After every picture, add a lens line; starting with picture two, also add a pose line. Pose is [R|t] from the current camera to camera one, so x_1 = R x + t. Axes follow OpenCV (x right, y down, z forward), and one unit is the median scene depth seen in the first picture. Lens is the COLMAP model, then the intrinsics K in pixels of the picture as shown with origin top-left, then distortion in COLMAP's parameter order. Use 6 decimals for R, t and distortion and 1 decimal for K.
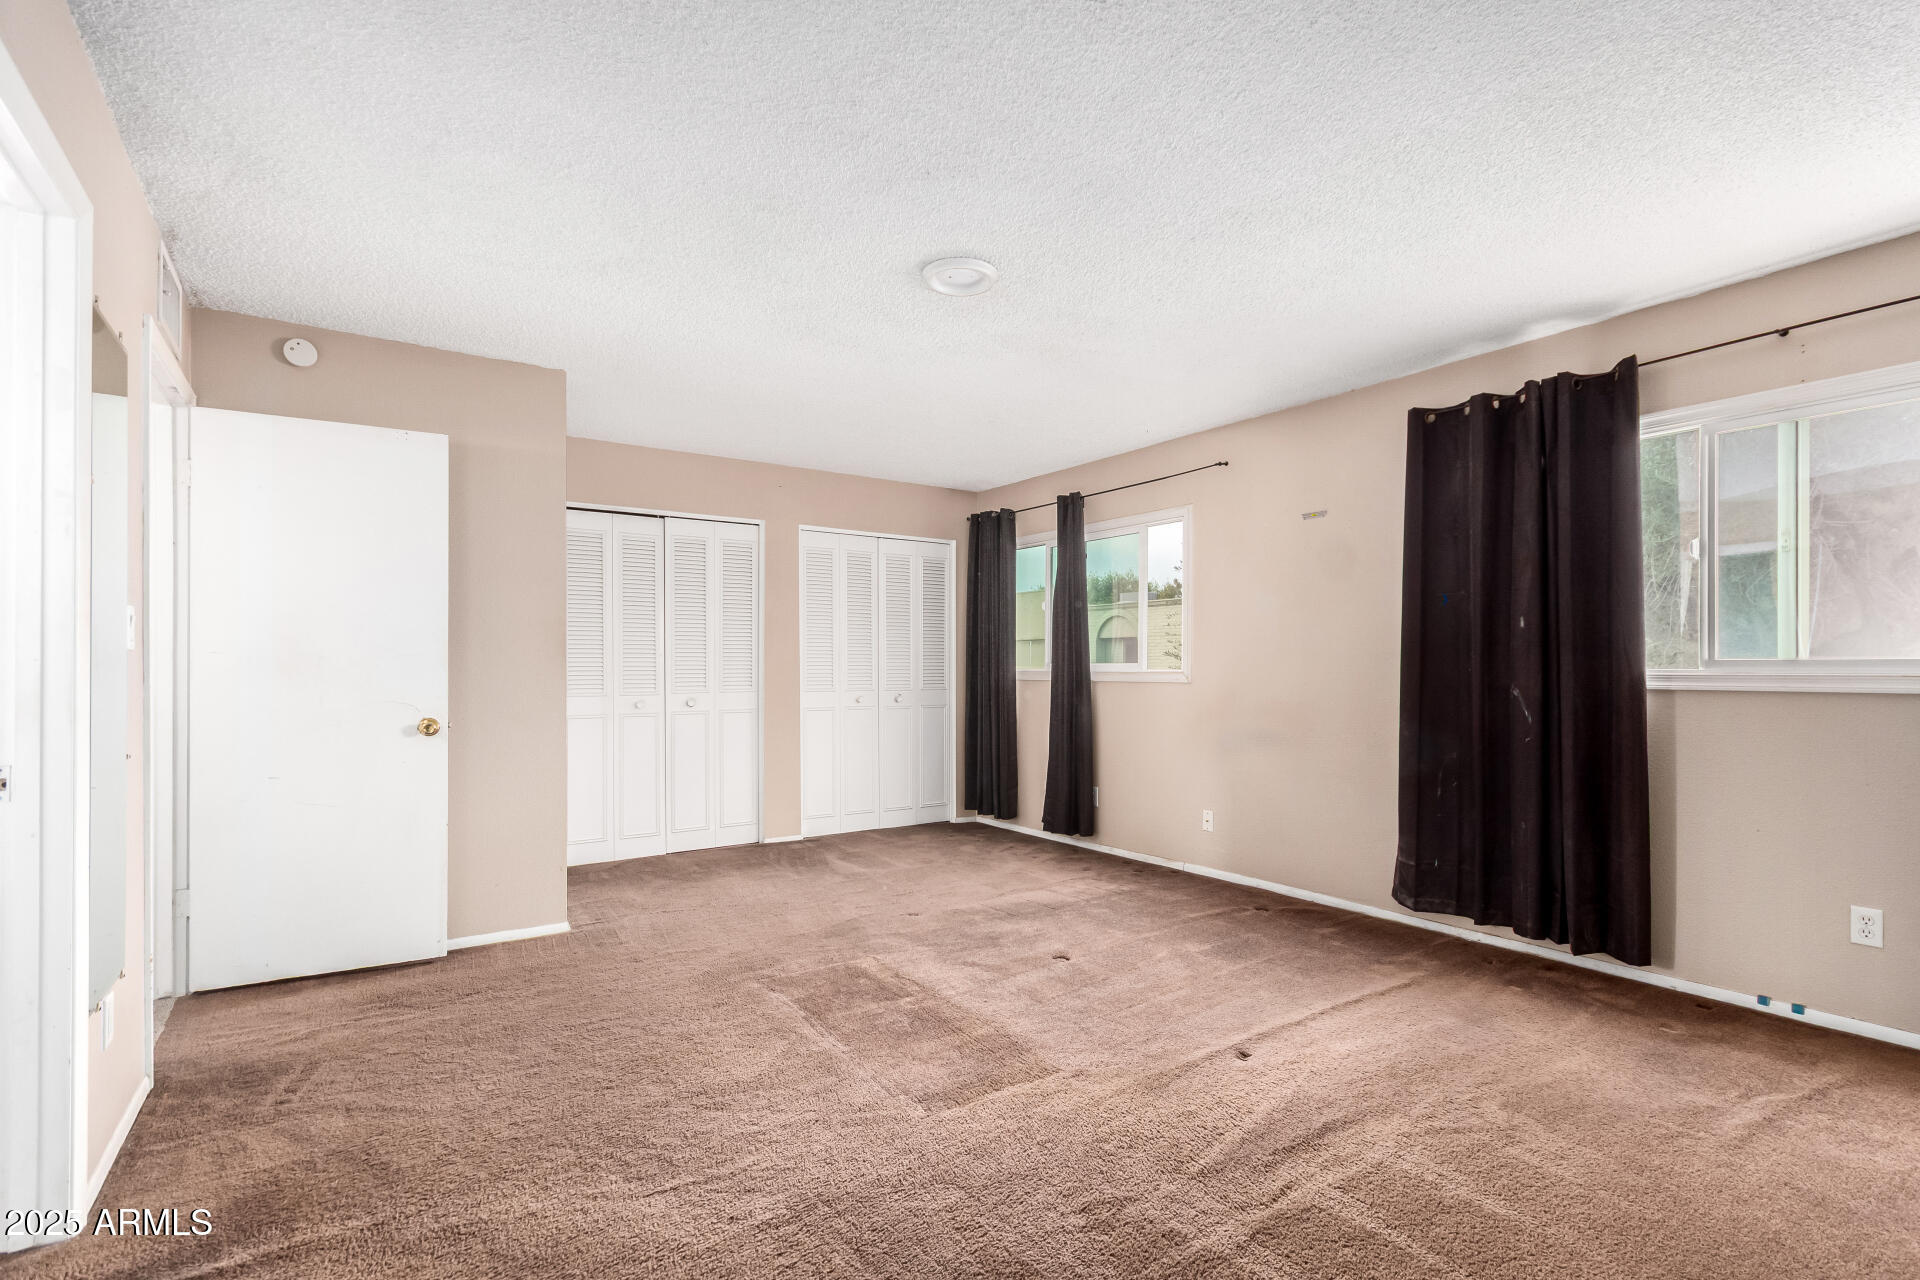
lens RADIAL K [[897.5, 0, 975.3], [0, 897.5, 655.1], [0, 0, 1]] dist [-0.005610, 0.000372]
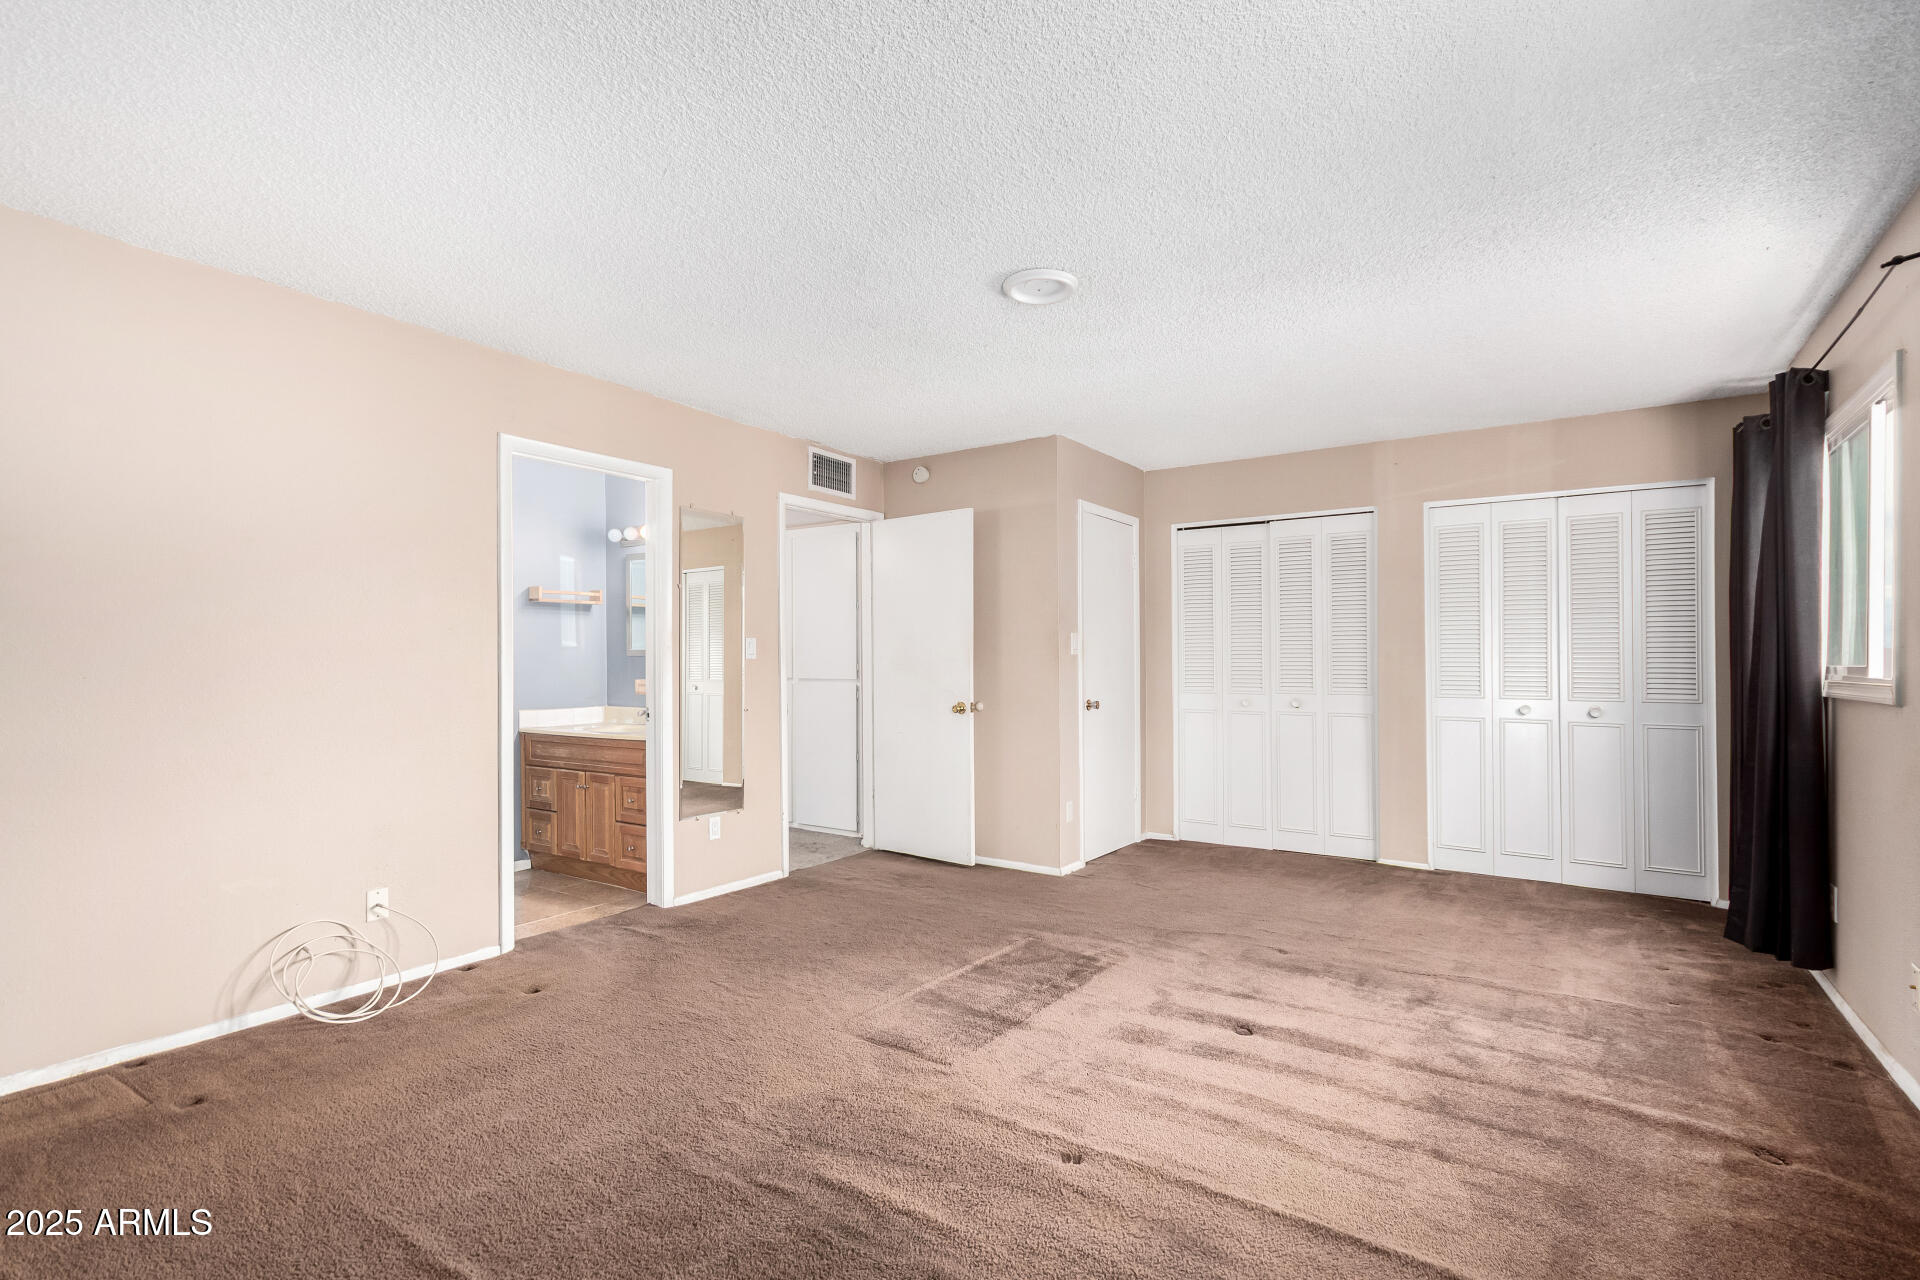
lens RADIAL K [[897.5, 0, 961.7], [0, 897.5, 647.7], [0, 0, 1]] dist [-0.005610, 0.000372]
pose [[0.342136, -0.018334, -0.939472, 0.634864], [0.008805, 0.999828, -0.016306, 0.004907], [0.939609, -0.002693, 0.342238, 0.399615]]
